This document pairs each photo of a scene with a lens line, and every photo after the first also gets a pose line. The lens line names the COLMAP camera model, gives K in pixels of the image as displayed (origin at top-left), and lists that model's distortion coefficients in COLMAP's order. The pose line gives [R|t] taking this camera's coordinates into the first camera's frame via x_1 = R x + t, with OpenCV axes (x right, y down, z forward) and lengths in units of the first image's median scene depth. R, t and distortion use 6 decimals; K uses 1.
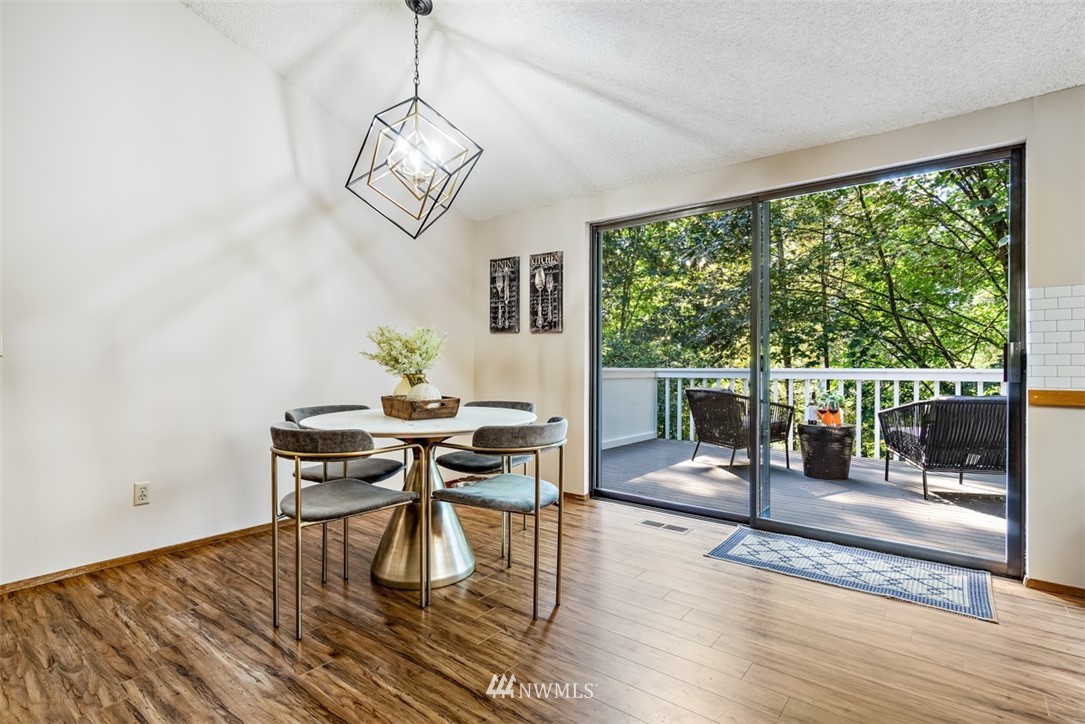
lens RADIAL K [[515.7, 0, 542.5], [0, 515.7, 369.1], [0, 0, 1]] dist [0.004572, -0.000966]
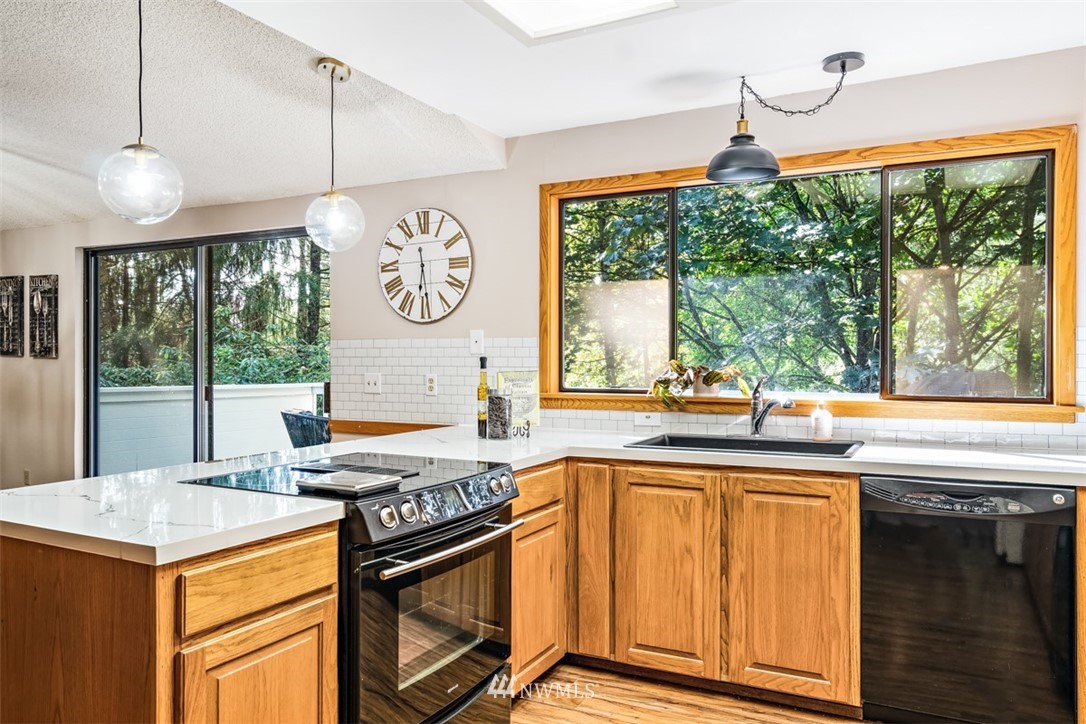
lens RADIAL K [[777.6, 0, 545.3], [0, 777.6, 357.4], [0, 0, 1]] dist [-0.002754, 0.005940]
pose [[0.985009, 0.001934, 0.172494, 0.680985], [0.000932, 0.999863, -0.016534, -0.048132], [-0.172503, 0.016447, 0.984872, -0.583394]]
